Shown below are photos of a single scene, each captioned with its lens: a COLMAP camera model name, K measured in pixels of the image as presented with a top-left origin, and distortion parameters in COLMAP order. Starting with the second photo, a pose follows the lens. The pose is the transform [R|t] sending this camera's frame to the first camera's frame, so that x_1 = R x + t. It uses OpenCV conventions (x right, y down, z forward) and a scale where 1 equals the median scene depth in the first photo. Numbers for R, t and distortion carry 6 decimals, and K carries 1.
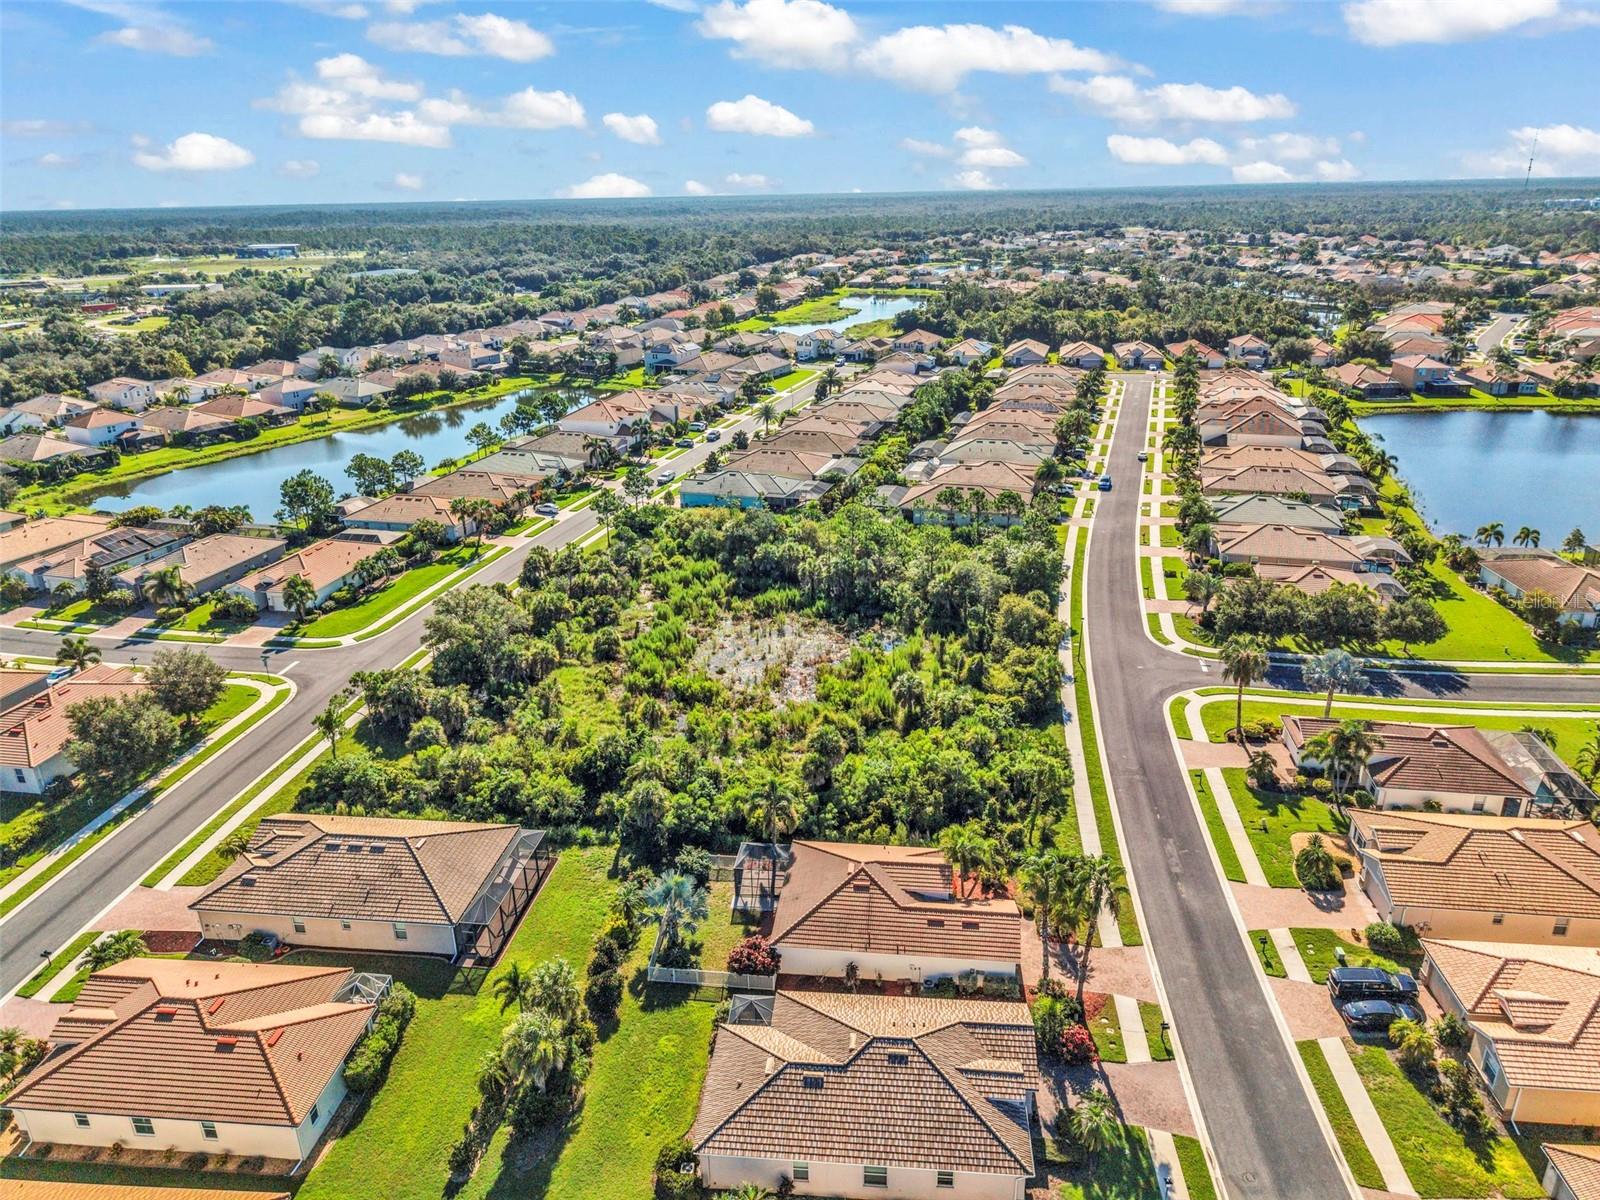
lens RADIAL K [[1064.3, 0, 797.4], [0, 1064.3, 605.1], [0, 0, 1]] dist [0.045386, -0.054092]
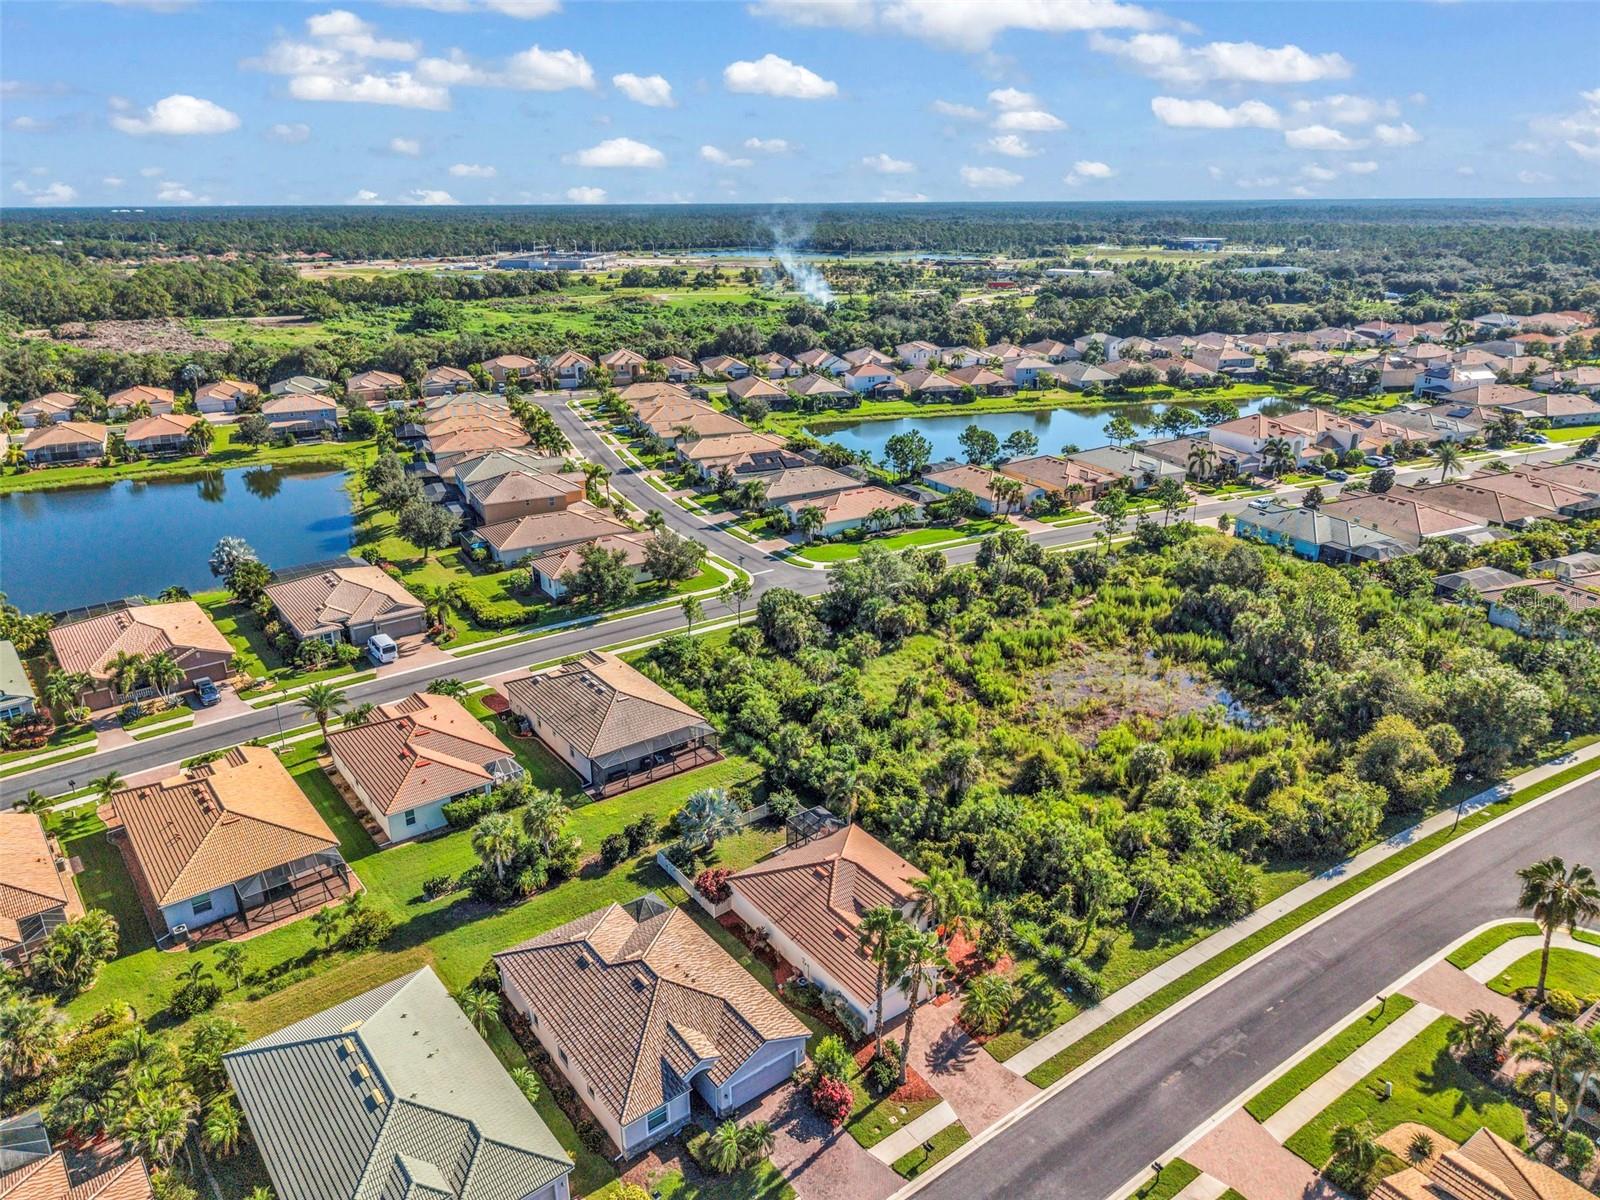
lens RADIAL K [[1064.3, 0, 797.4], [0, 1064.3, 605.1], [0, 0, 1]] dist [0.045386, -0.054092]
pose [[0.682201, 0.273150, -0.678226, 0.386546], [-0.270317, 0.956098, 0.113160, -0.053840], [0.679361, 0.106138, 0.726088, 0.124348]]
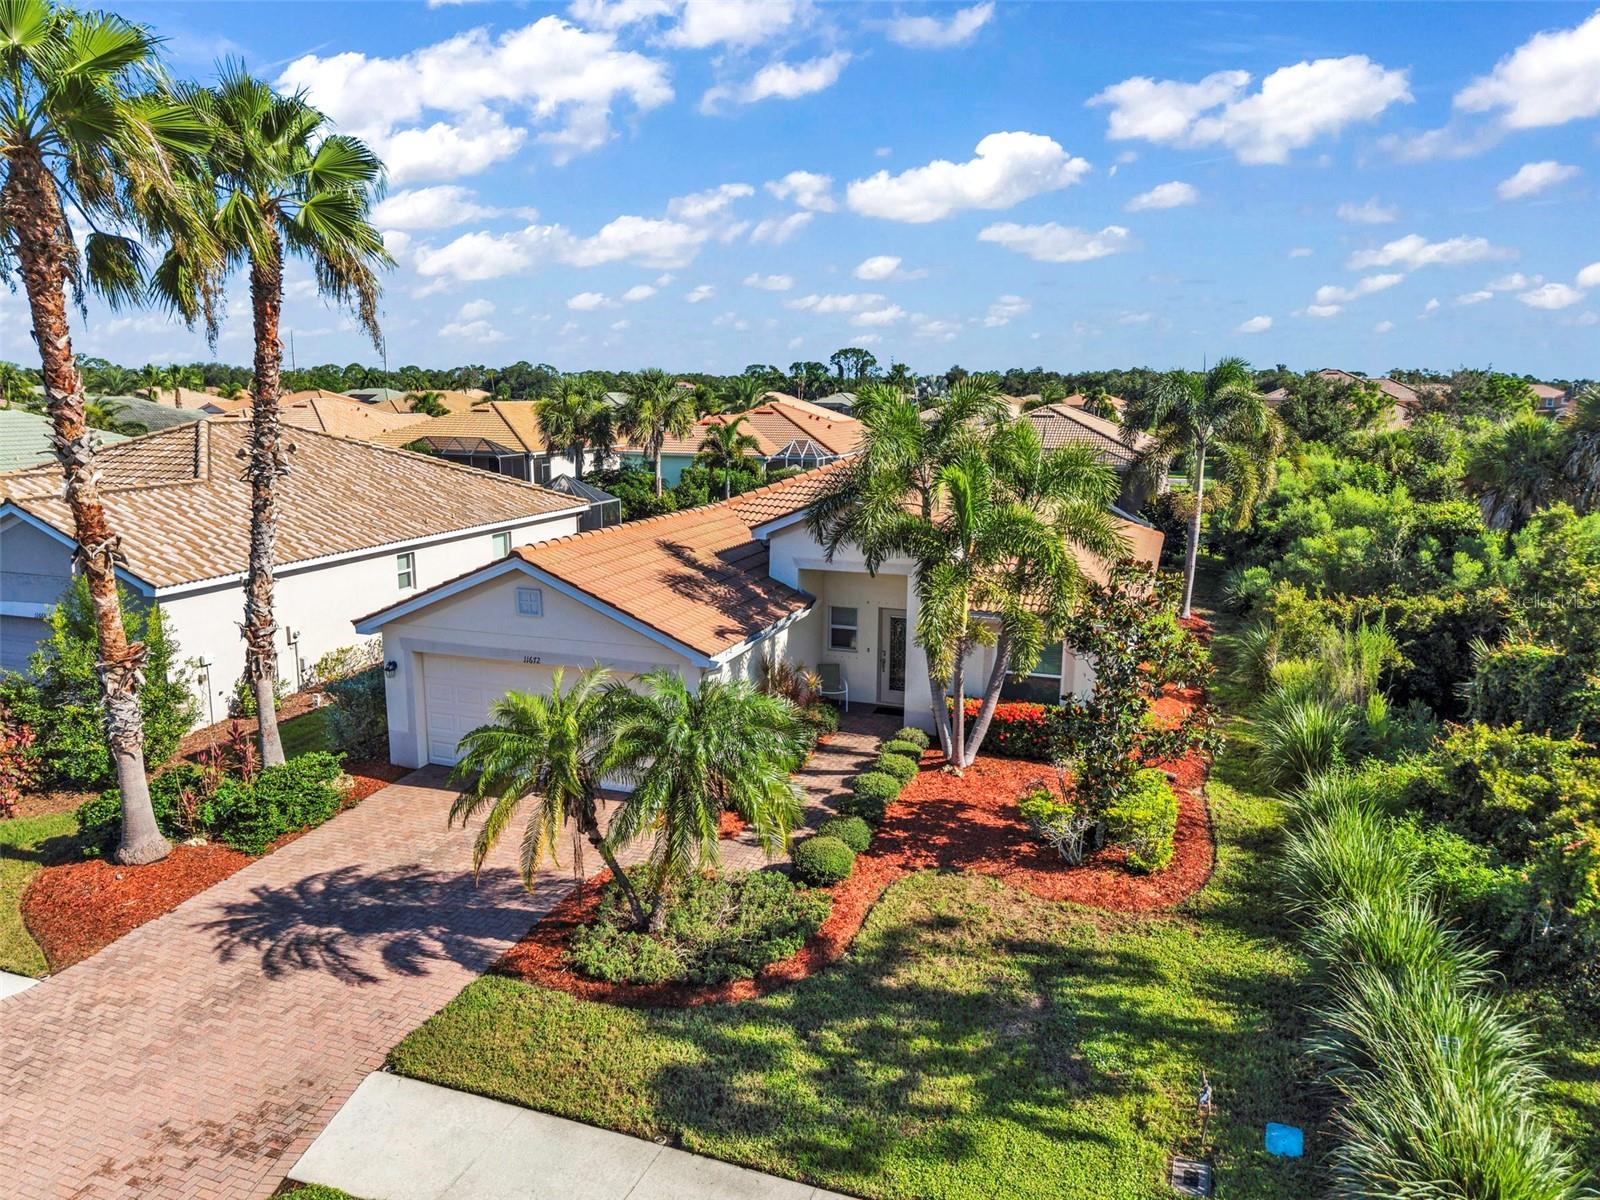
lens RADIAL K [[1072.8, 0, 797.9], [0, 1072.8, 597.1], [0, 0, 1]] dist [0.022975, -0.022162]
pose [[-0.221341, 0.201652, -0.954120, 0.231104], [-0.353816, 0.895115, 0.271262, 0.119921], [0.908748, 0.397624, -0.126777, 0.609521]]
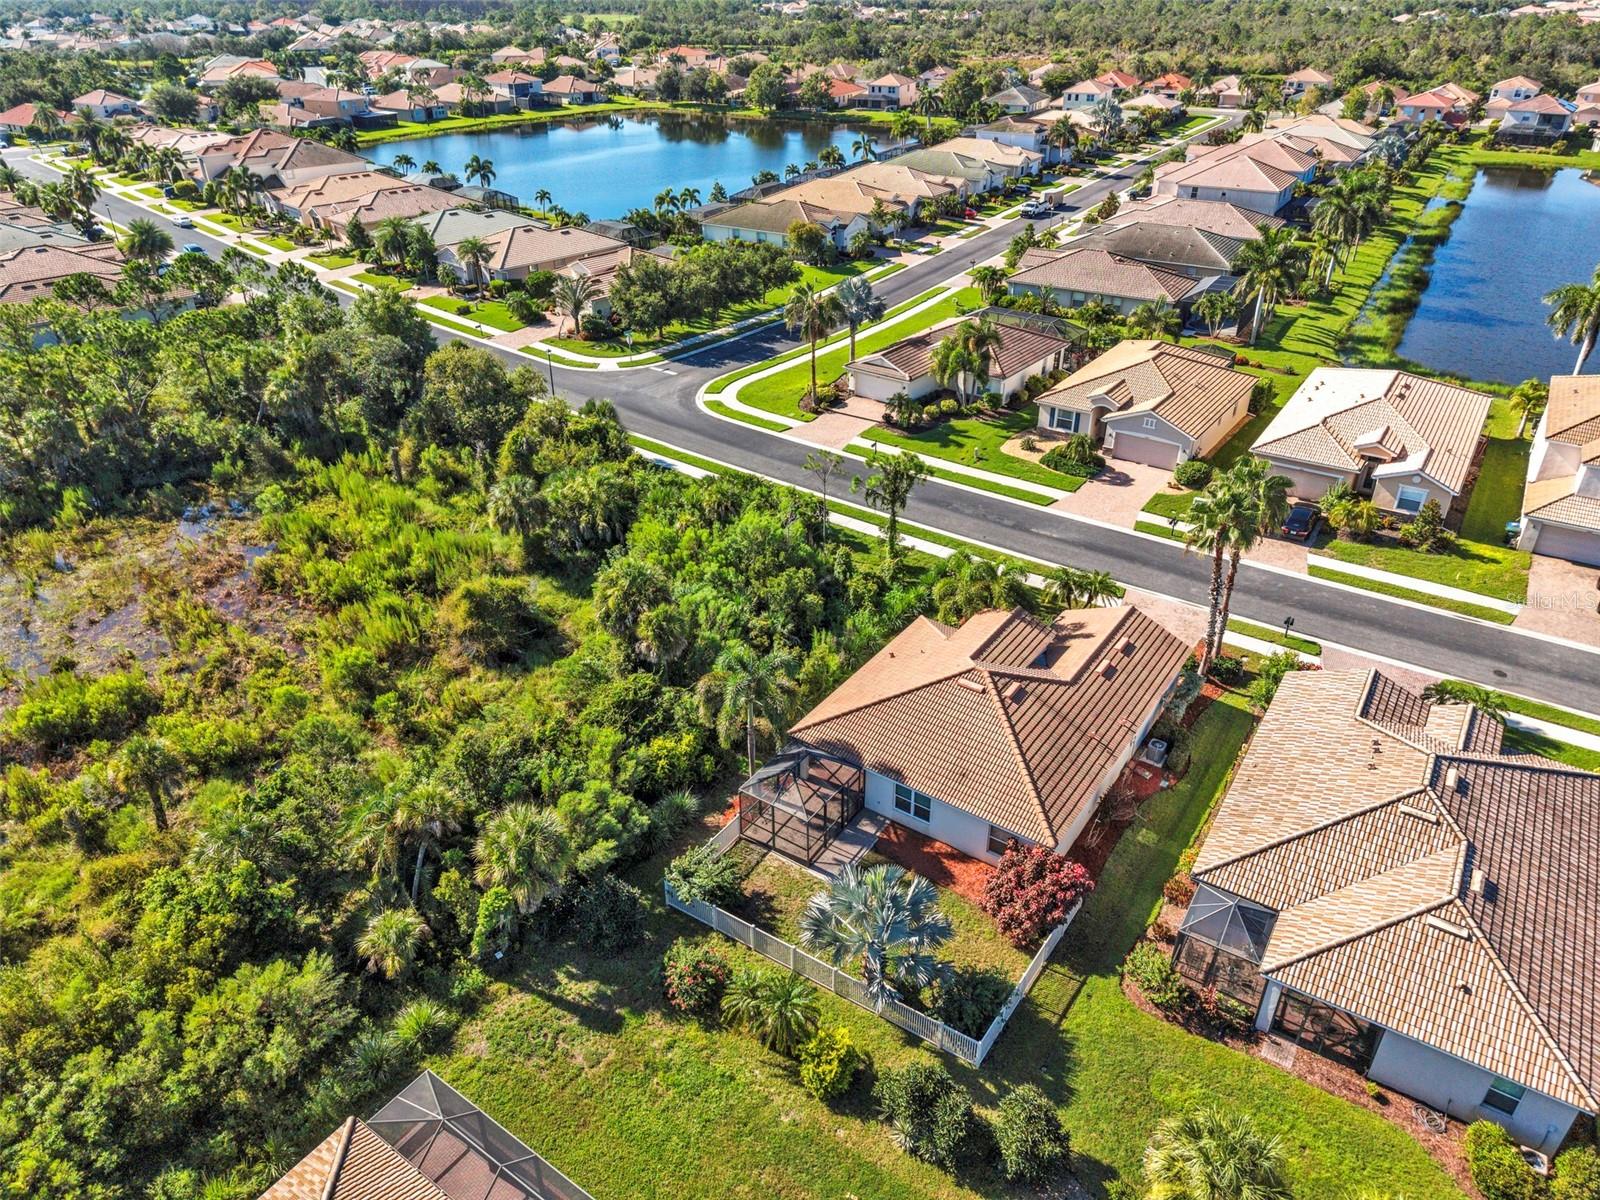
lens RADIAL K [[1064.3, 0, 797.4], [0, 1064.3, 605.1], [0, 0, 1]] dist [0.045386, -0.054092]
pose [[0.466796, -0.436573, 0.769094, -0.257755], [0.315778, 0.894609, 0.316162, -0.008333], [-0.826066, 0.095280, 0.555461, 0.439272]]
